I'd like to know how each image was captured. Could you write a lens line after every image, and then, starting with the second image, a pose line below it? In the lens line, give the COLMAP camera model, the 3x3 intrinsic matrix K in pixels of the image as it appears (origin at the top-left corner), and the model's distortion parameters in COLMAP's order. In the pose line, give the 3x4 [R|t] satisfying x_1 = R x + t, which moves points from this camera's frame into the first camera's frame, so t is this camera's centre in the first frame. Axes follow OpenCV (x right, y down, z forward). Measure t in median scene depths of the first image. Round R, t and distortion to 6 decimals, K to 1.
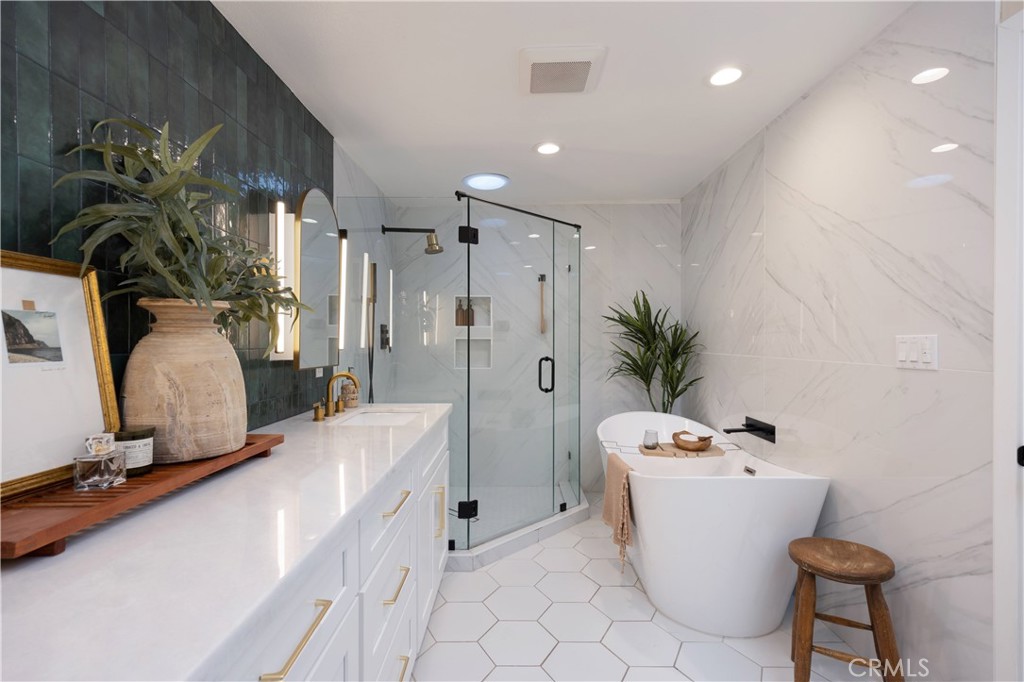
lens RADIAL K [[457.7, 0, 513.1], [0, 457.7, 343.4], [0, 0, 1]] dist [-0.000709, -0.000277]
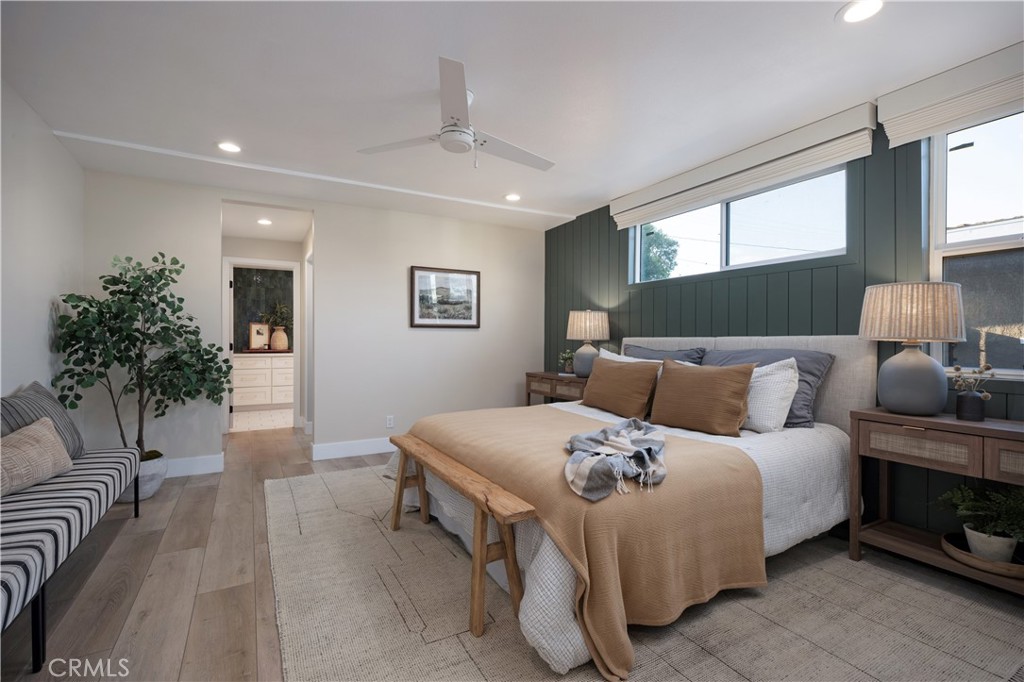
lens RADIAL K [[457.7, 0, 514.6], [0, 457.7, 342.6], [0, 0, 1]] dist [-0.000709, -0.000277]
pose [[0.503246, 0.005361, -0.864127, 6.068997], [-0.010329, 0.999947, 0.000188, 0.086589], [0.864082, 0.008831, 0.503274, 0.562554]]
